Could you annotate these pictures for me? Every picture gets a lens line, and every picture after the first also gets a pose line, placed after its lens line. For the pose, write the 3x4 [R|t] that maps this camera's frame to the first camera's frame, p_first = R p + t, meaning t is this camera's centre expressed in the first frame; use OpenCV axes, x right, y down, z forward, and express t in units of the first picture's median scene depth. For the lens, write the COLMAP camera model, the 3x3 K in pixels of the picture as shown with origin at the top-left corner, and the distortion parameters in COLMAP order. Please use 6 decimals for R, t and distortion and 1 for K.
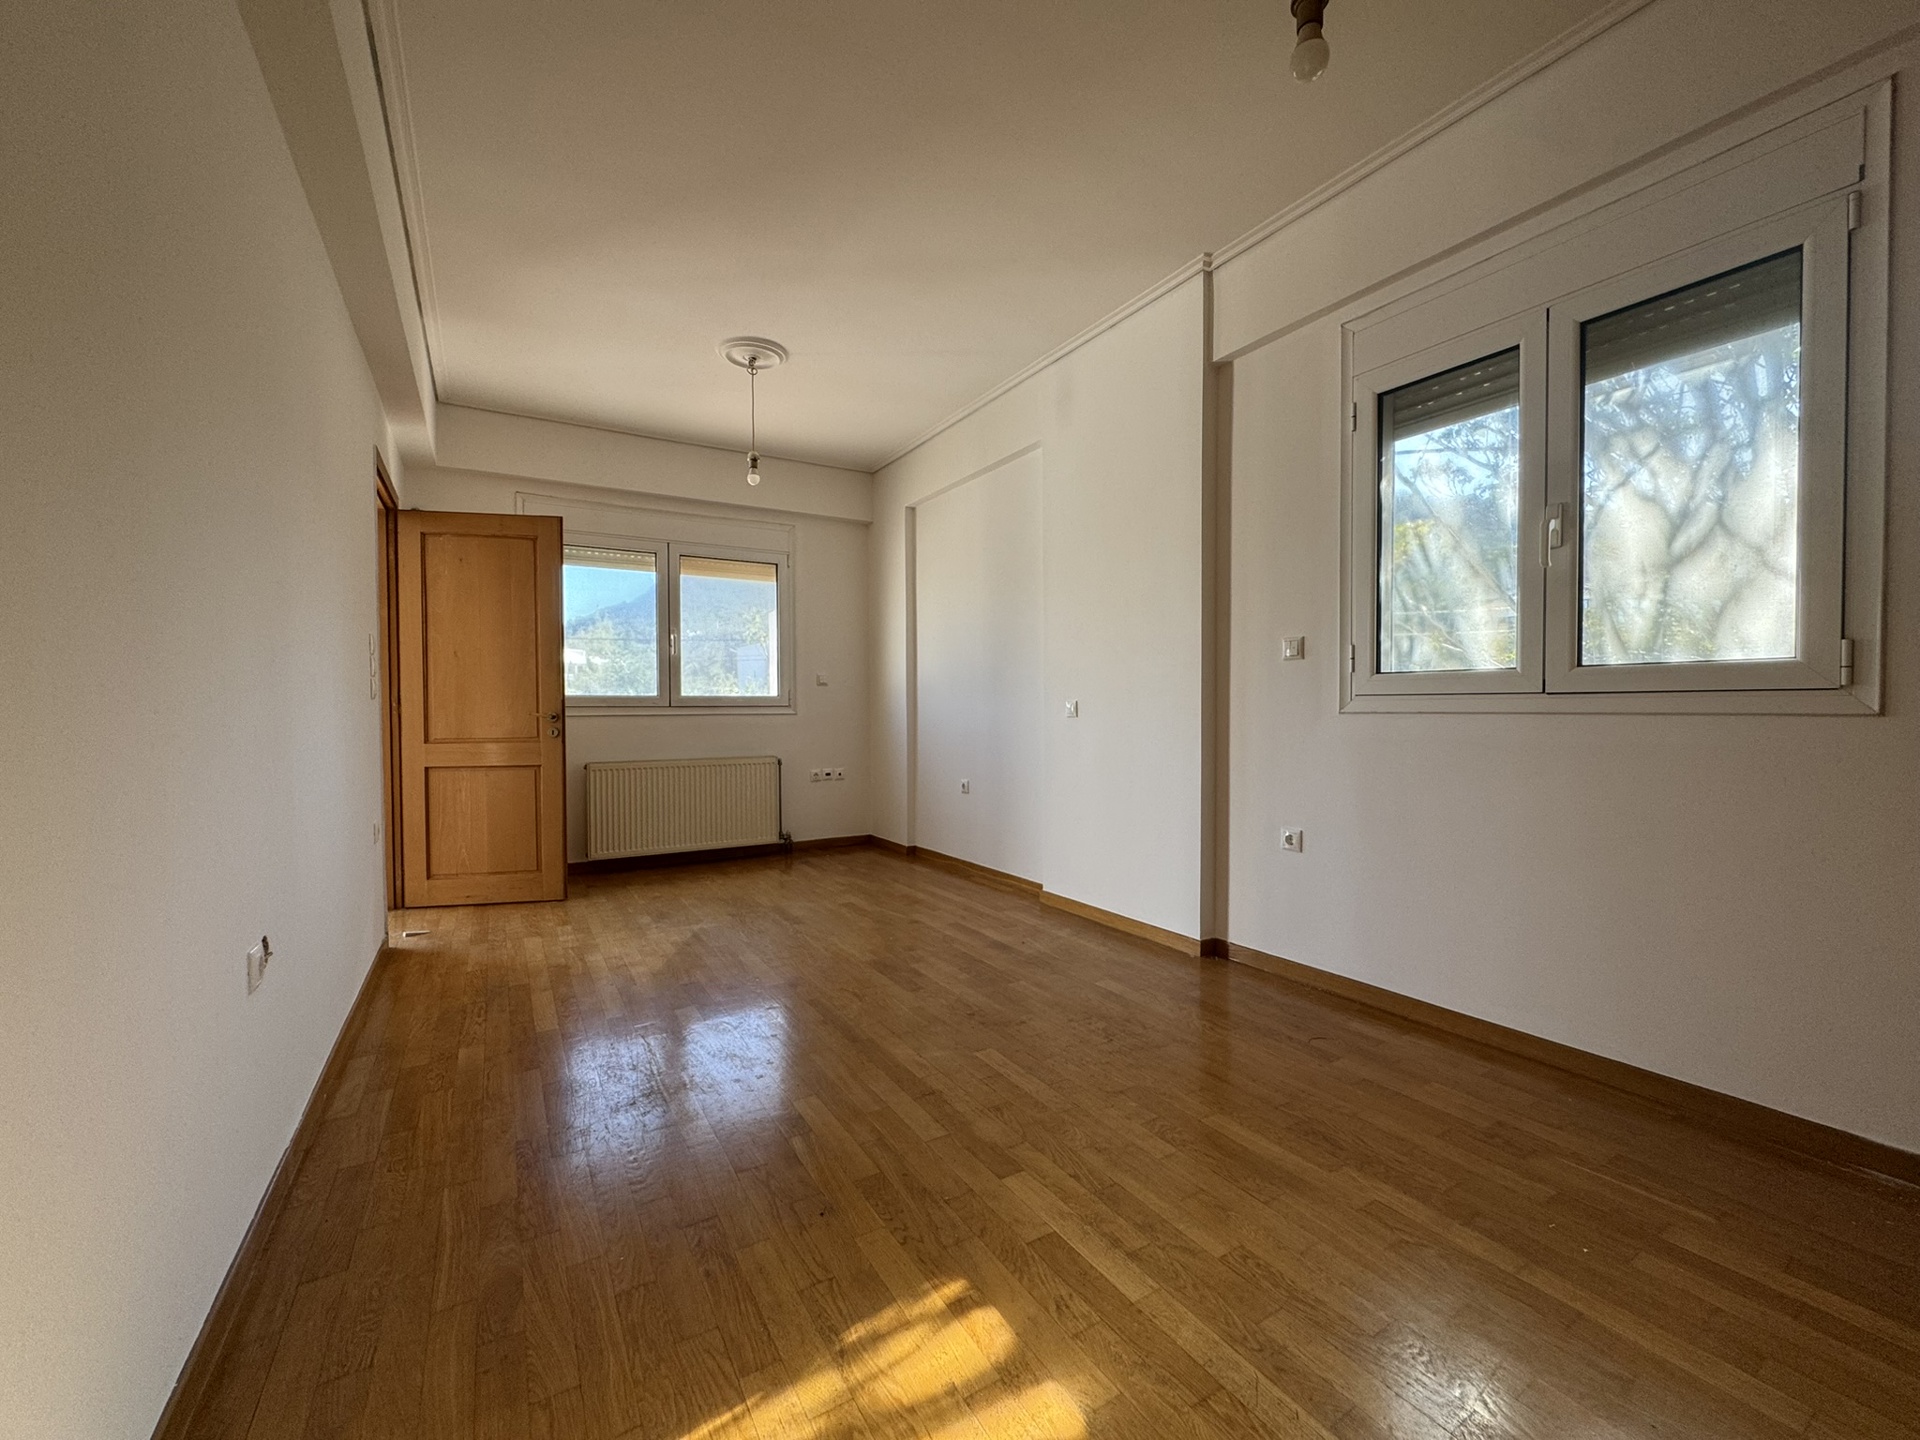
lens RADIAL K [[765.8, 0, 960.7], [0, 765.8, 722.5], [0, 0, 1]] dist [-0.005852, -0.000213]
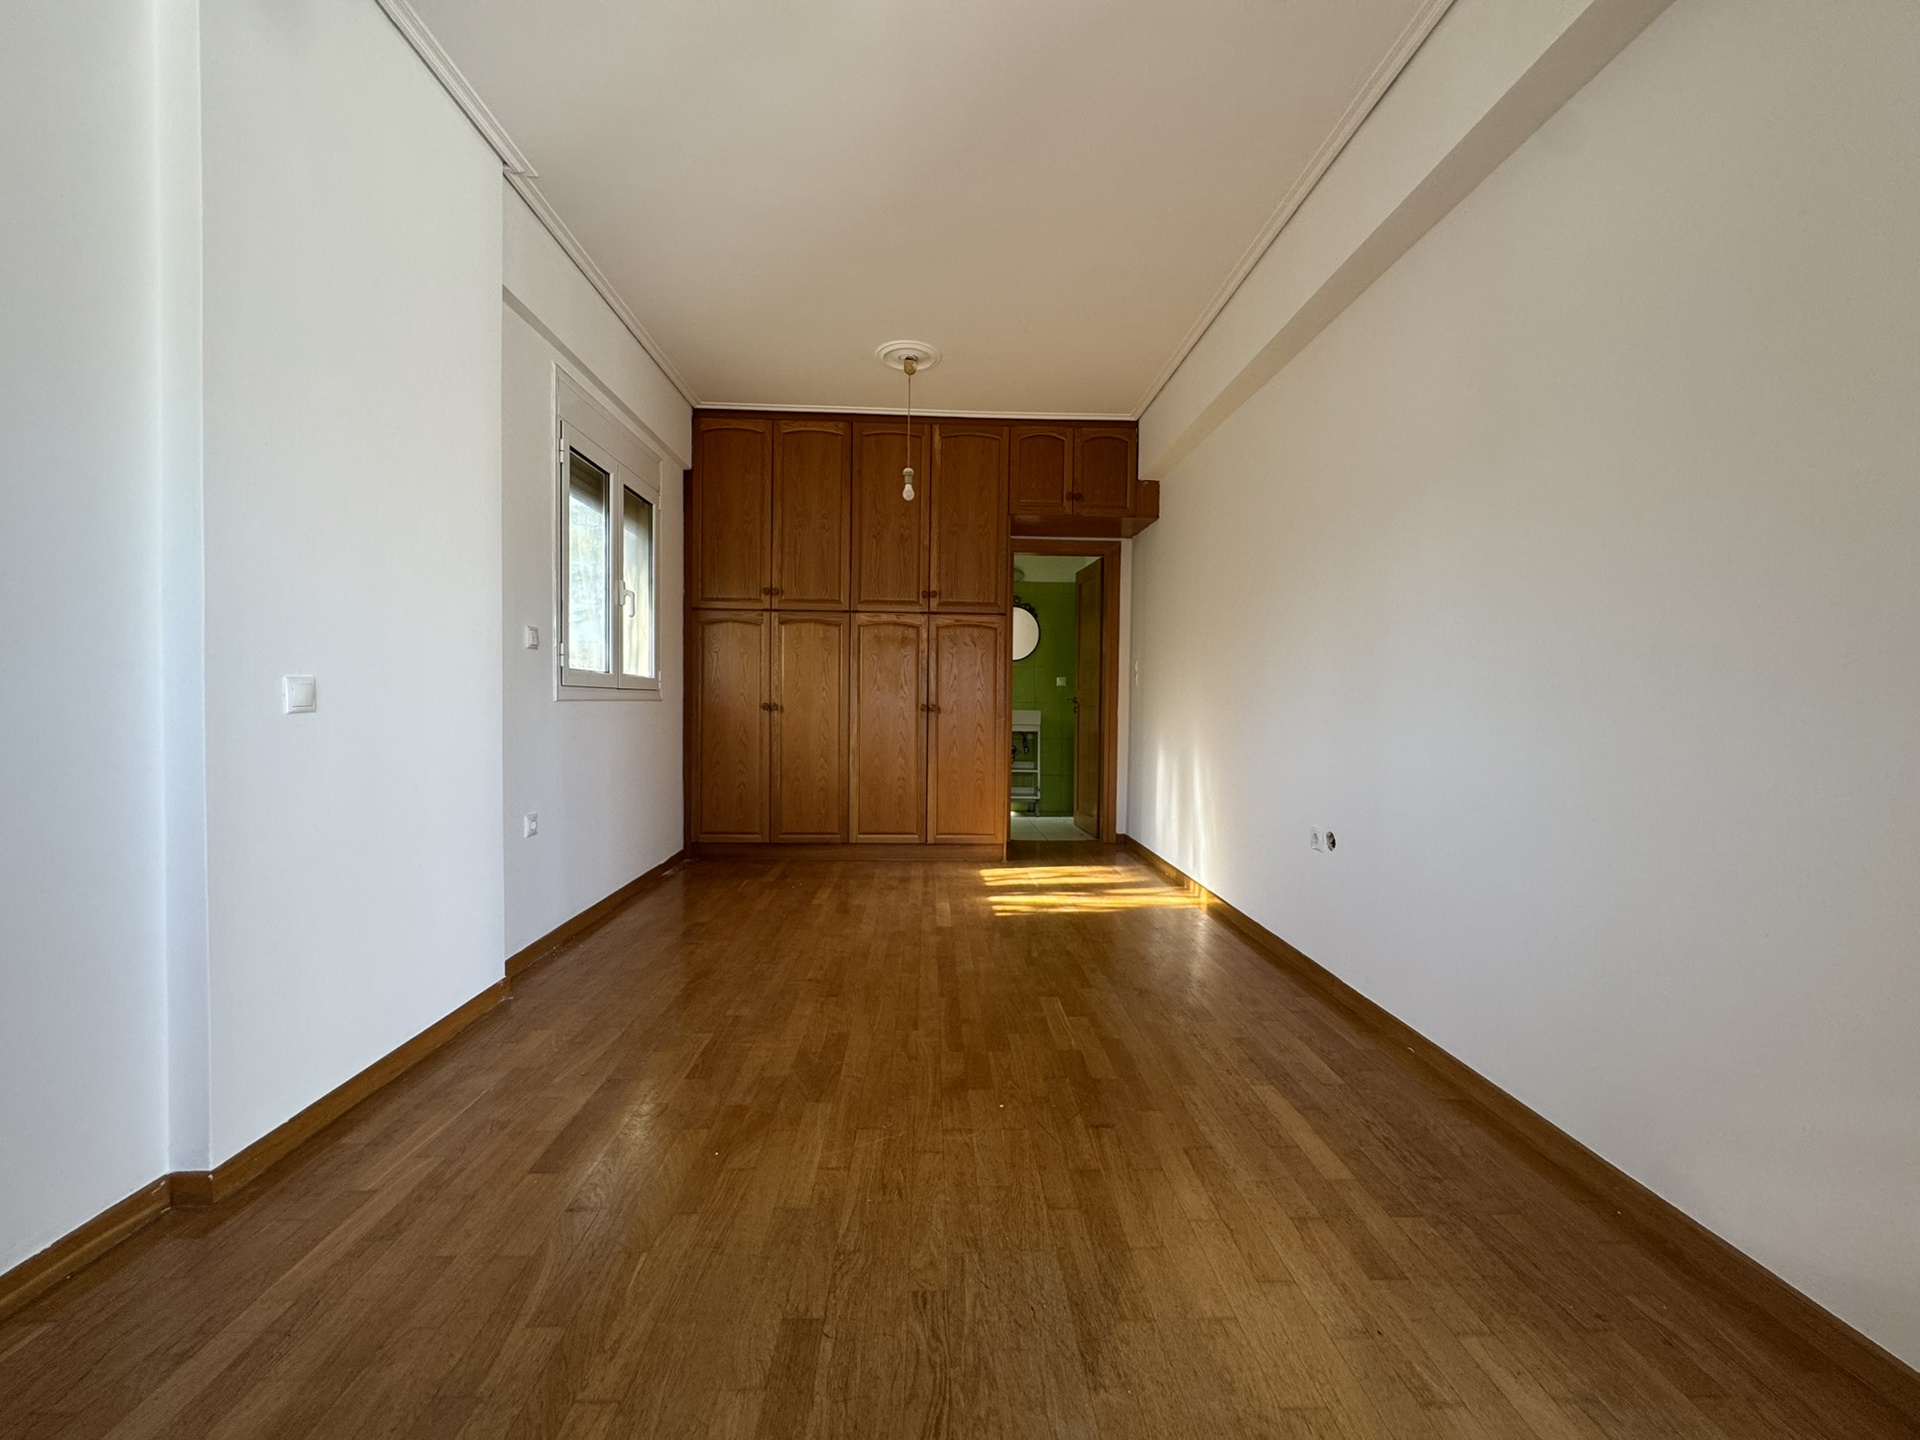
lens RADIAL K [[765.8, 0, 960.7], [0, 765.8, 722.5], [0, 0, 1]] dist [-0.005852, -0.000213]
pose [[-0.875372, -0.016945, 0.483153, -0.514320], [0.004063, 0.999092, 0.042402, -0.022852], [-0.483433, 0.039081, -0.874509, 1.482979]]
